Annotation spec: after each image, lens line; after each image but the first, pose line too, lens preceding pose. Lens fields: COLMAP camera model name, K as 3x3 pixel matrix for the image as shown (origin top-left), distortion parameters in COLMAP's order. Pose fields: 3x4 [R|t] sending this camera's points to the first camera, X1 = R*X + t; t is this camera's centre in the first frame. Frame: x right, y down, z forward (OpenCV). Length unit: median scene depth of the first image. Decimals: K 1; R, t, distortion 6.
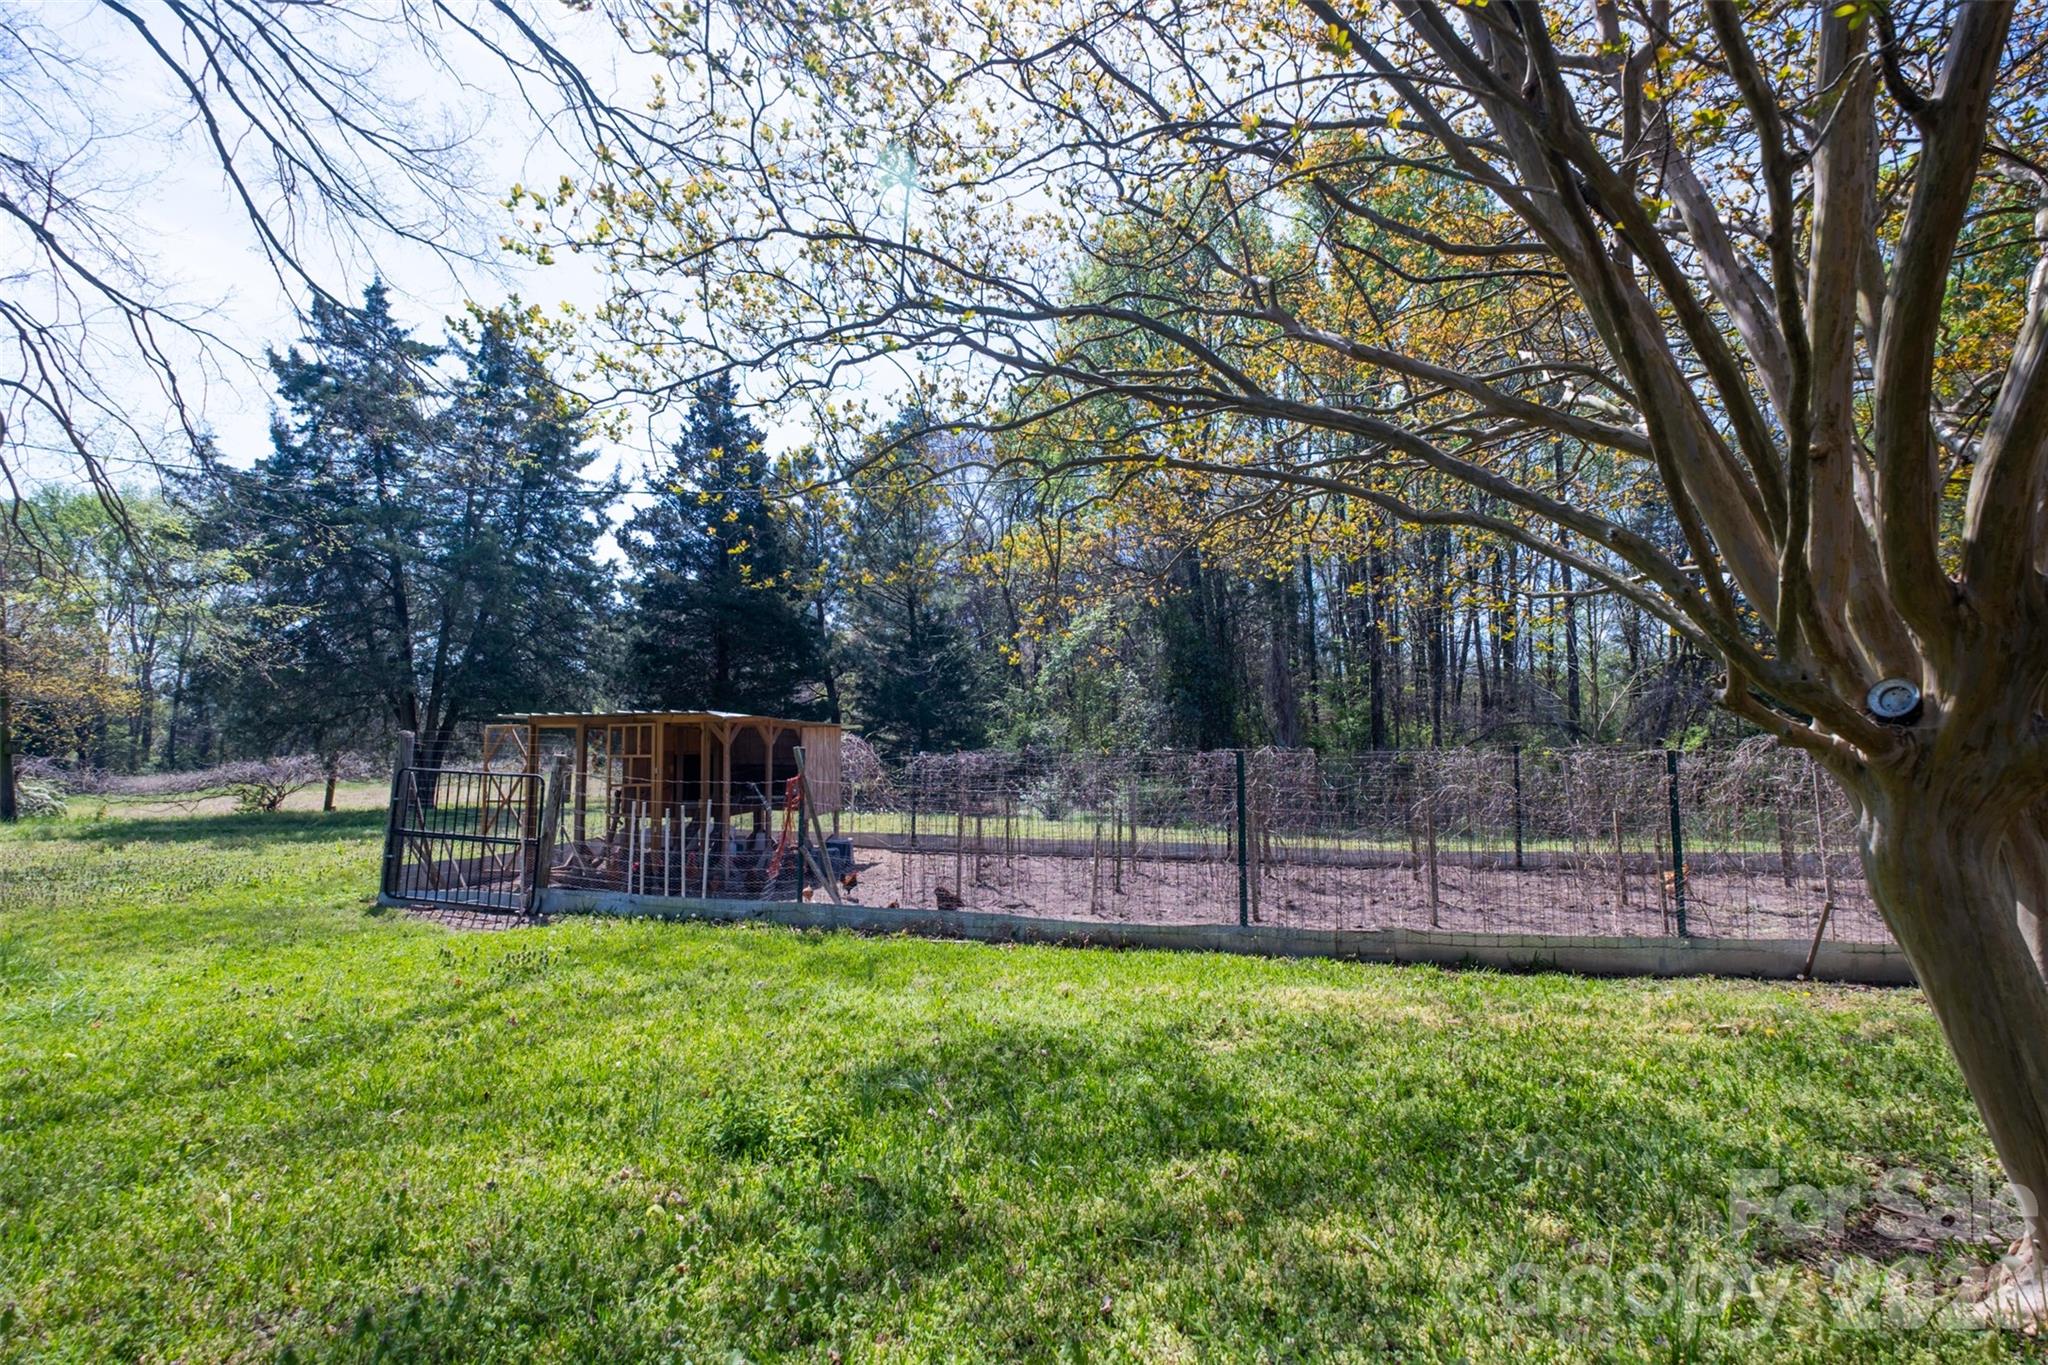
lens RADIAL K [[912.8, 0, 1017.9], [0, 912.8, 676.3], [0, 0, 1]] dist [0.011301, 0.000091]
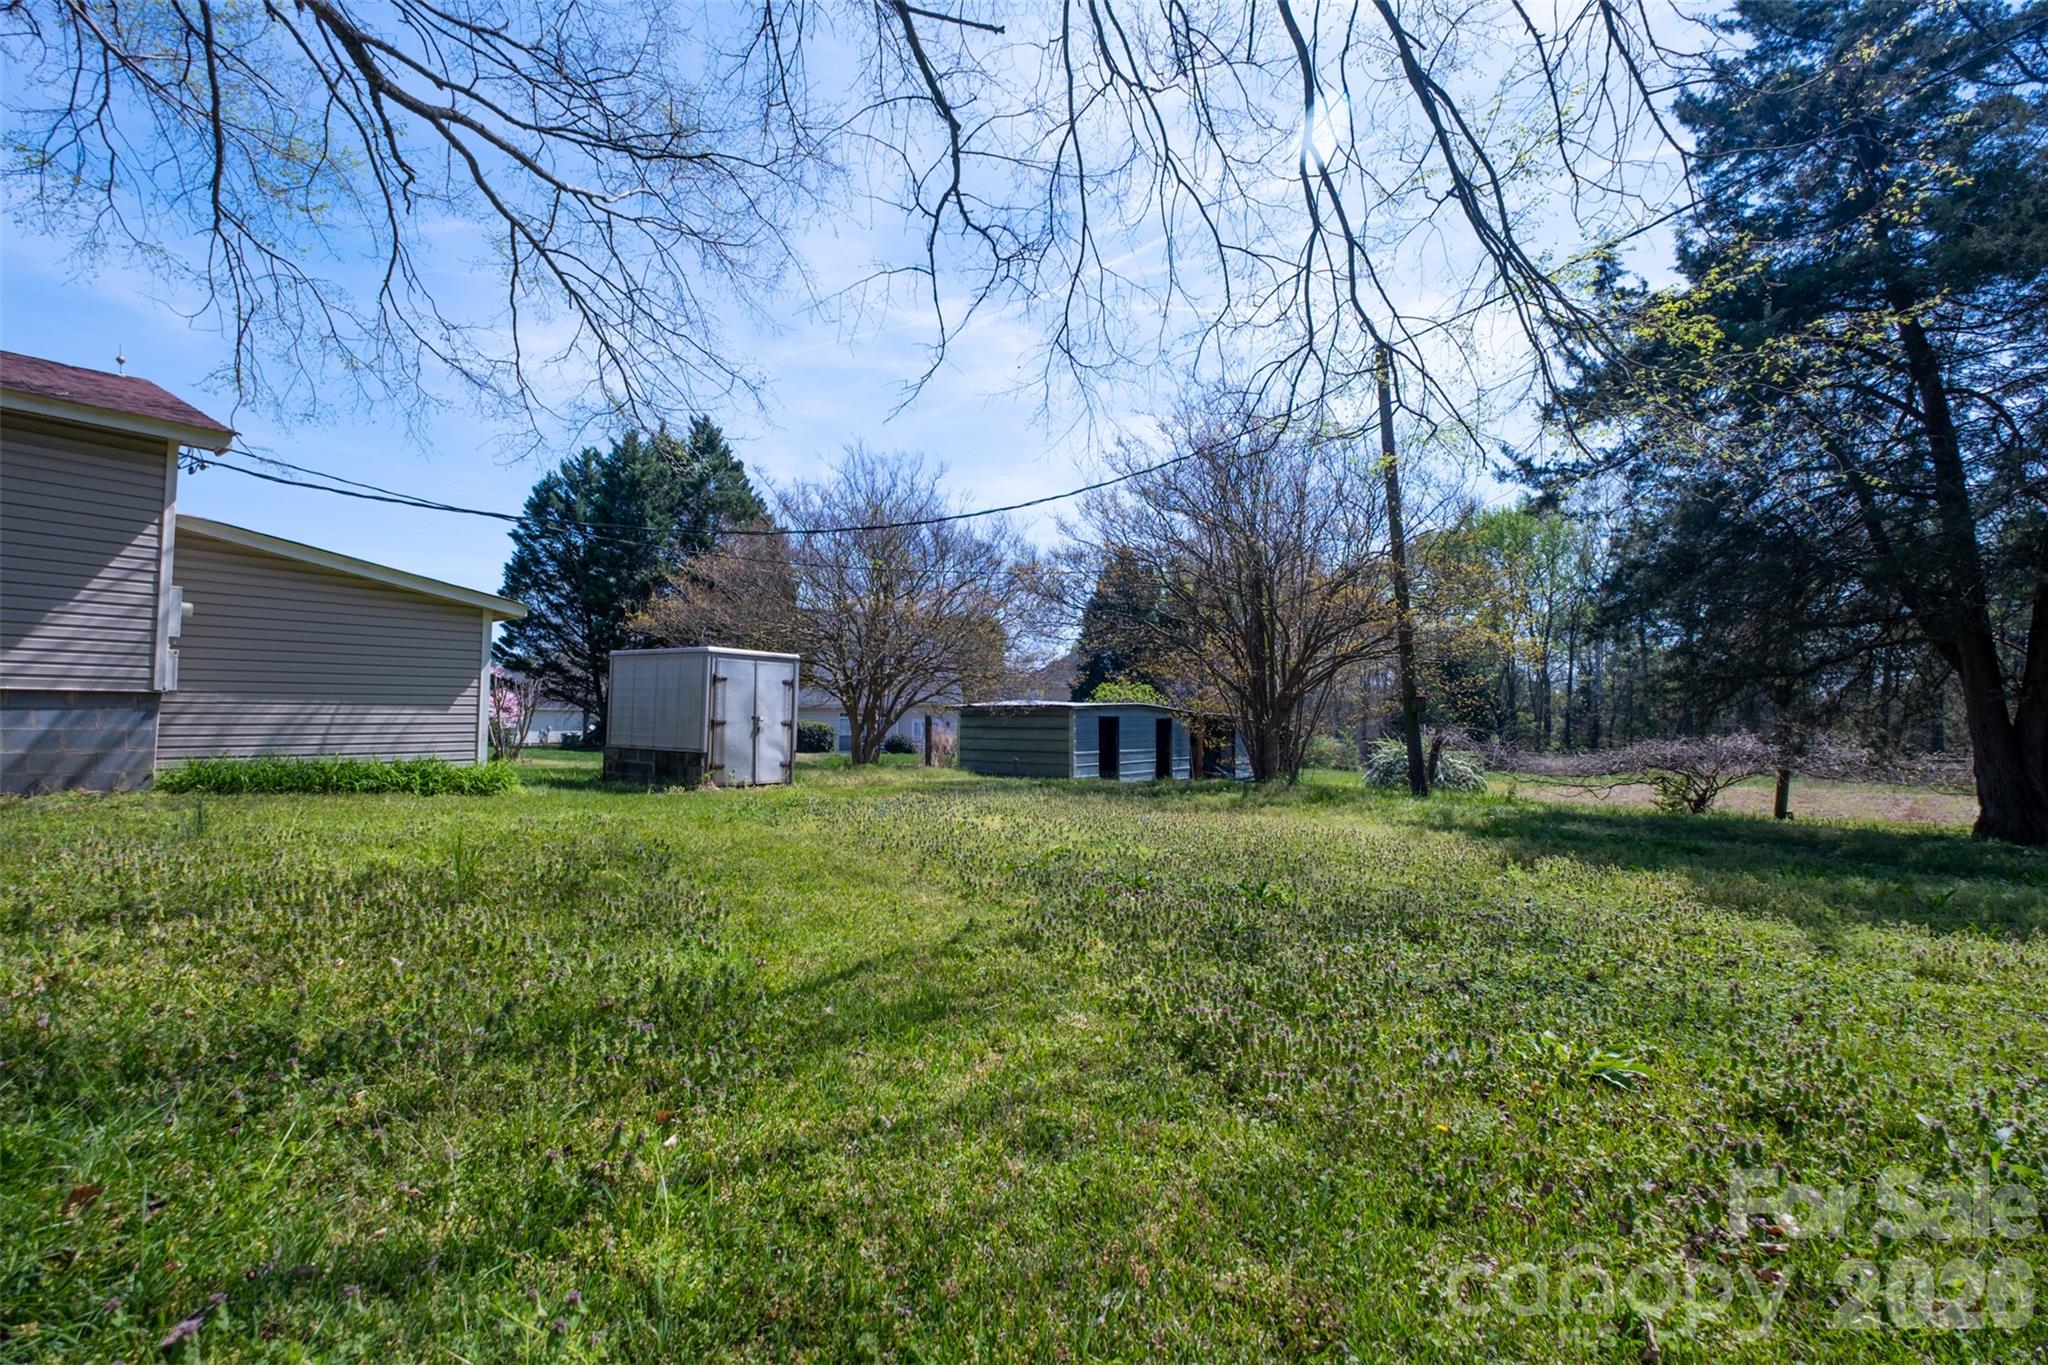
lens RADIAL K [[912.8, 0, 1017.9], [0, 912.8, 676.3], [0, 0, 1]] dist [0.011301, 0.000091]
pose [[0.287988, -0.037833, -0.956886, -0.275209], [0.042487, 0.998740, -0.026700, 0.038800], [0.956691, -0.032966, 0.289233, 0.285225]]
